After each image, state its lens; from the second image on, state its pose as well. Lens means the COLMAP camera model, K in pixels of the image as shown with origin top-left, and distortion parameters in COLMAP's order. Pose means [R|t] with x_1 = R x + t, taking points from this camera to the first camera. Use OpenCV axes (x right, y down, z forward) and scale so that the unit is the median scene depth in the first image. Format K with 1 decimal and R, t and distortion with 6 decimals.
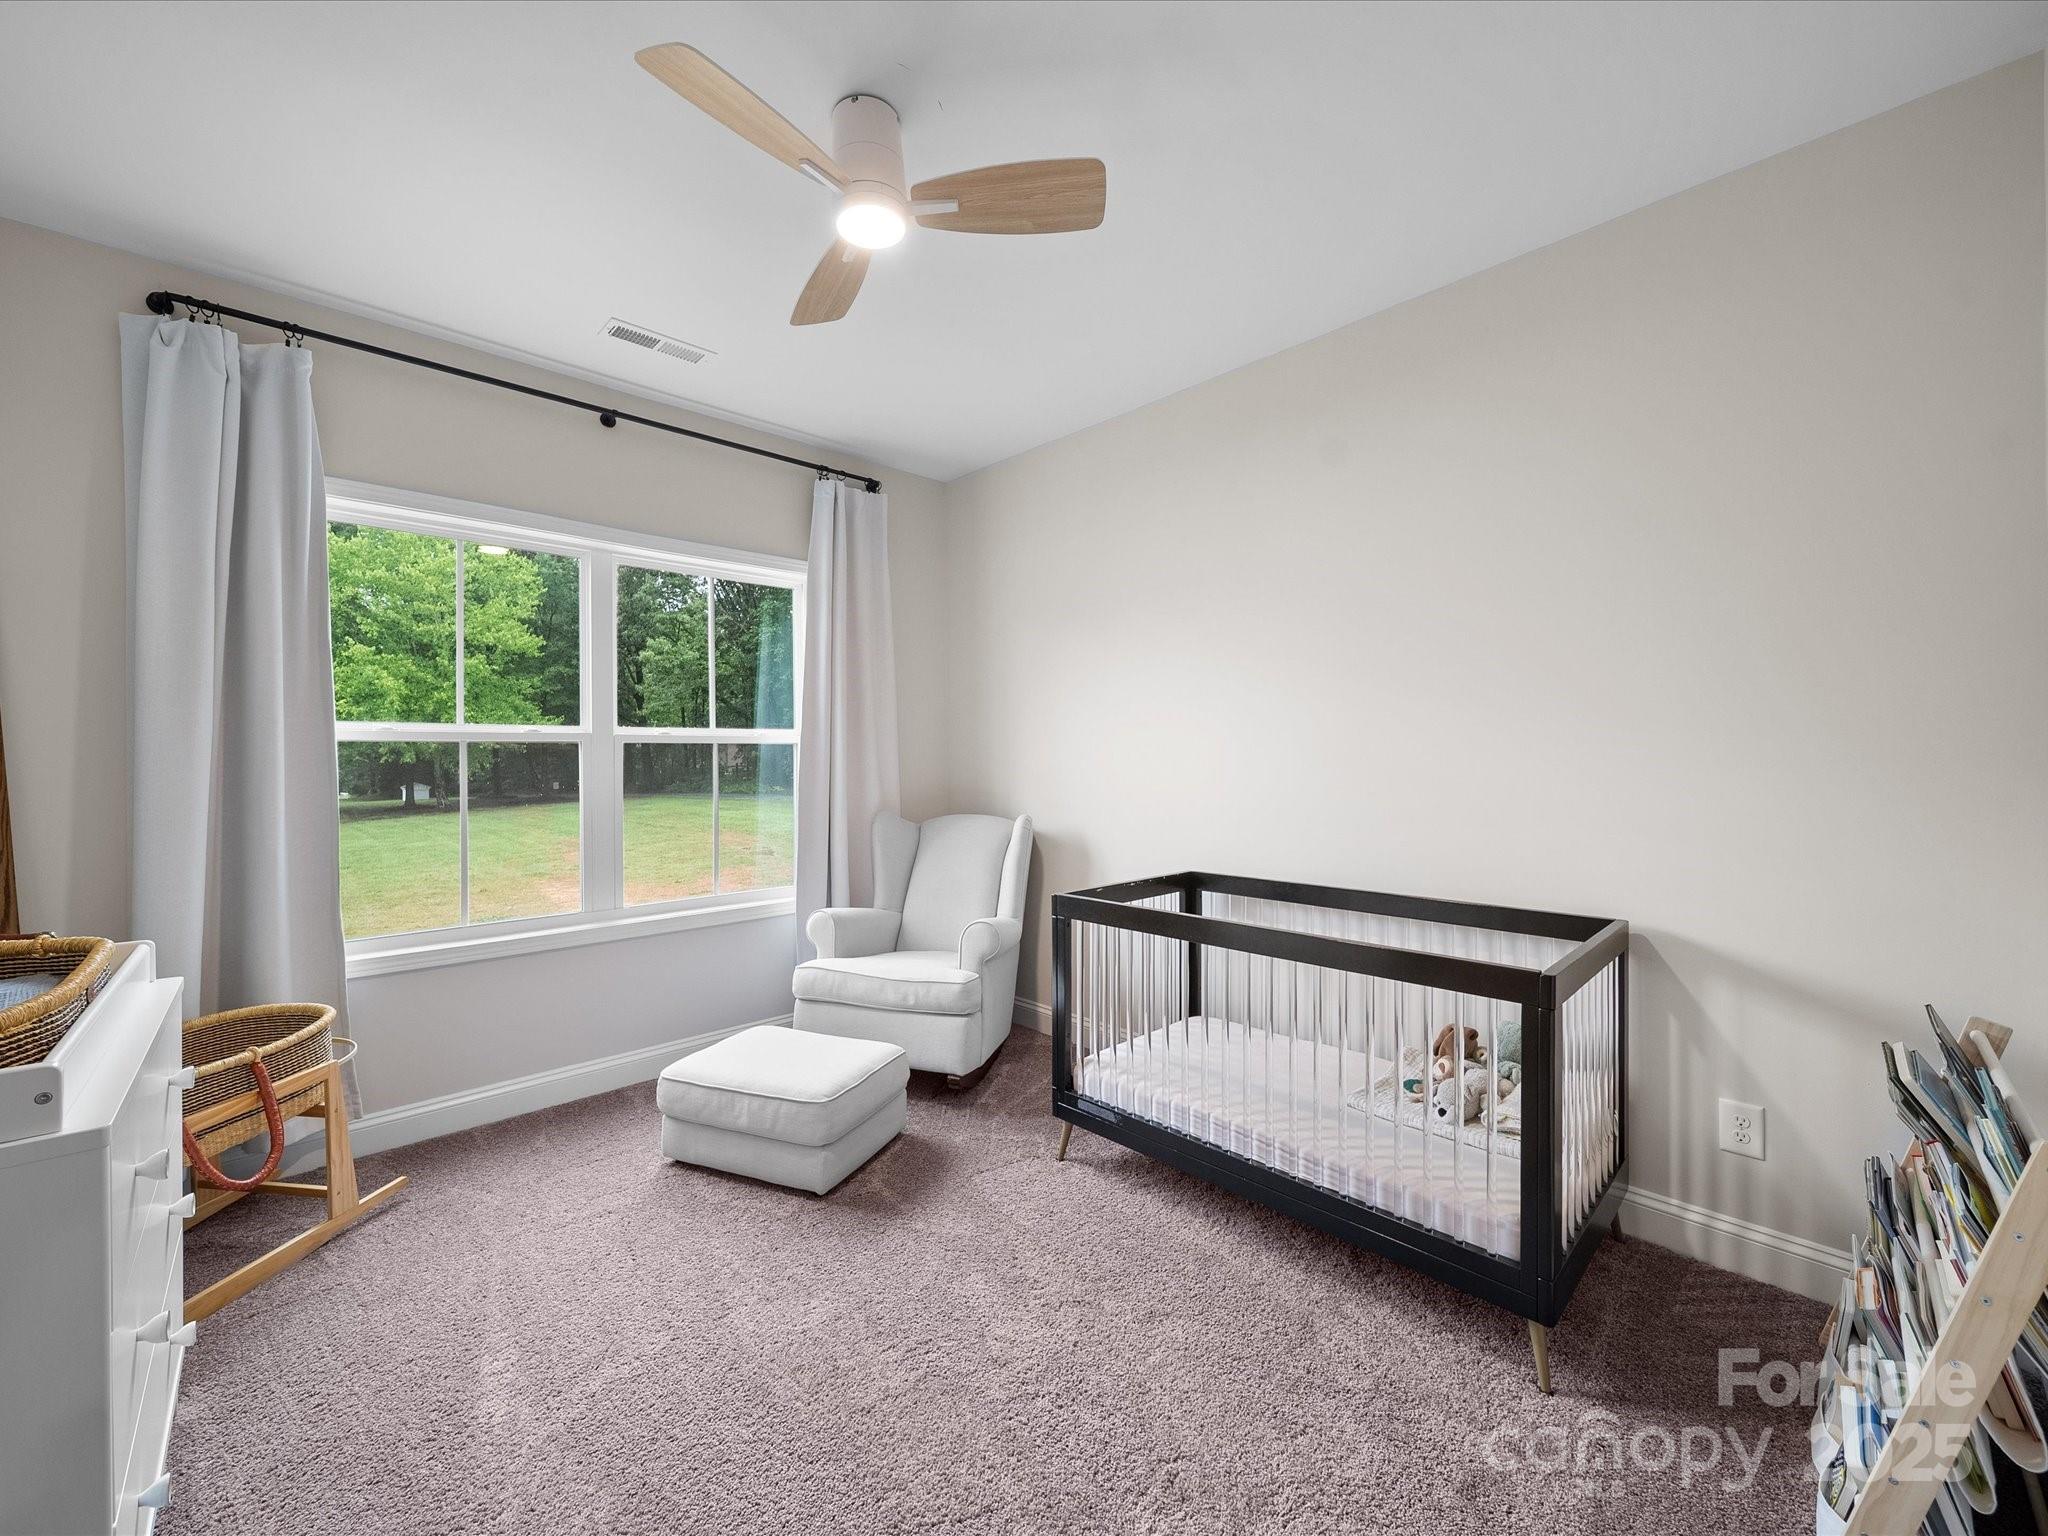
lens RADIAL K [[787.4, 0, 1031.7], [0, 787.4, 757.8], [0, 0, 1]] dist [-0.000651, 0.000167]
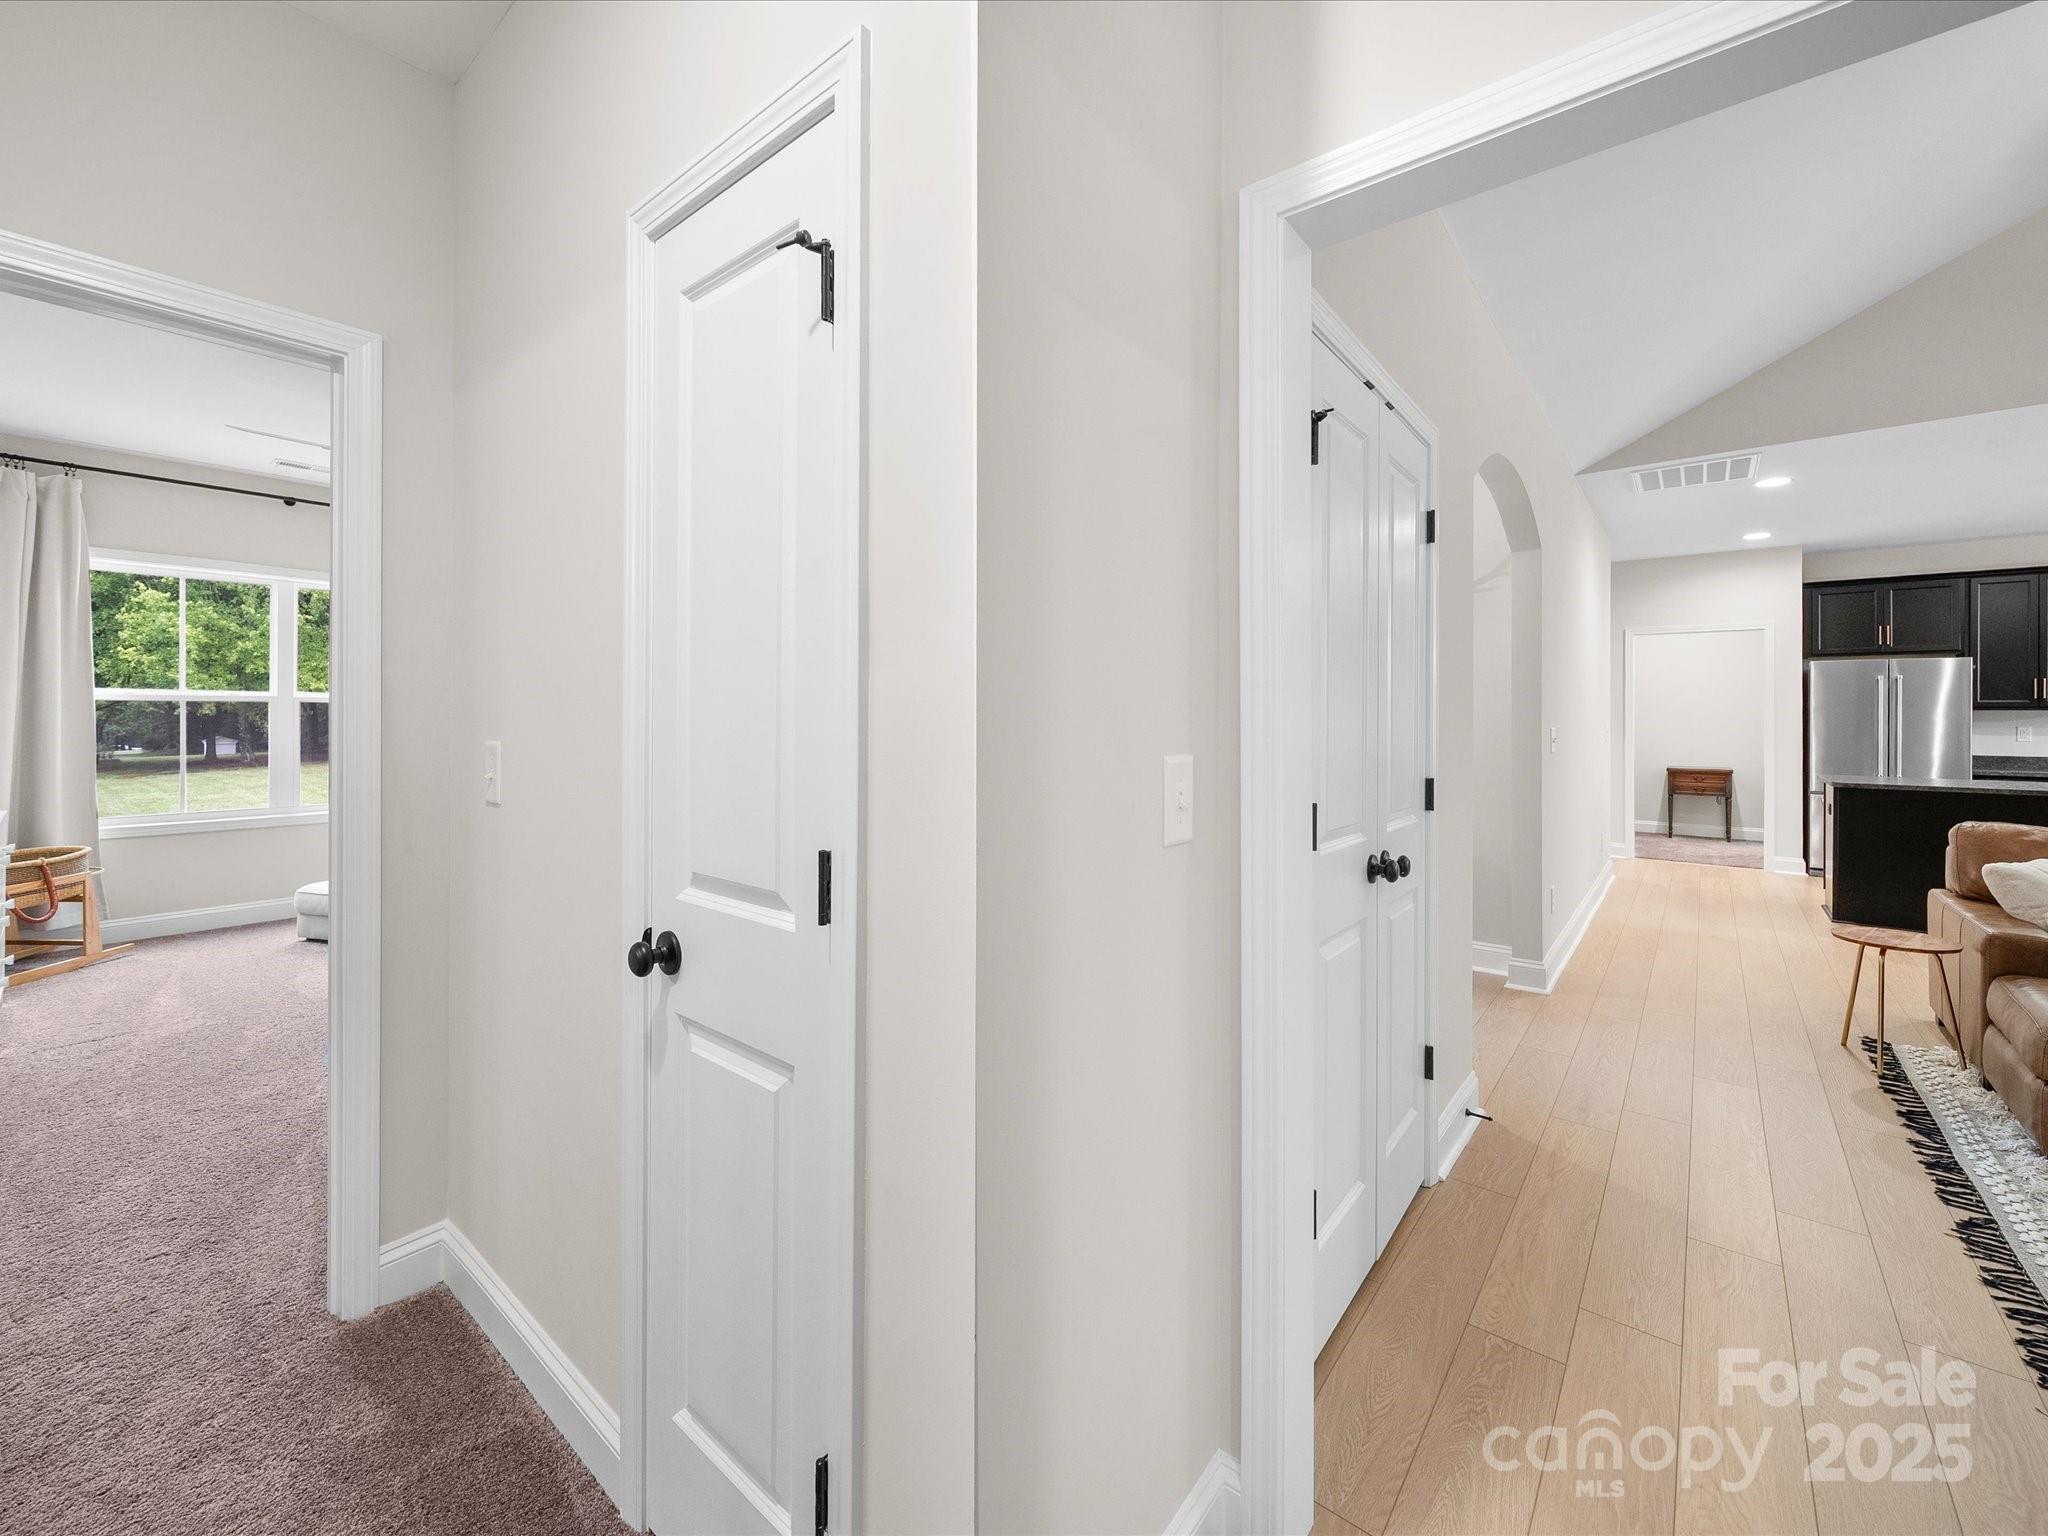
lens RADIAL K [[815.8, 0, 1035.5], [0, 815.8, 711.8], [0, 0, 1]] dist [-0.001727, -0.000886]
pose [[0.993261, 0.007917, 0.115630, 0.886861], [-0.007450, 0.999962, -0.004471, -0.003737], [-0.115661, 0.003580, 0.993282, -0.931722]]
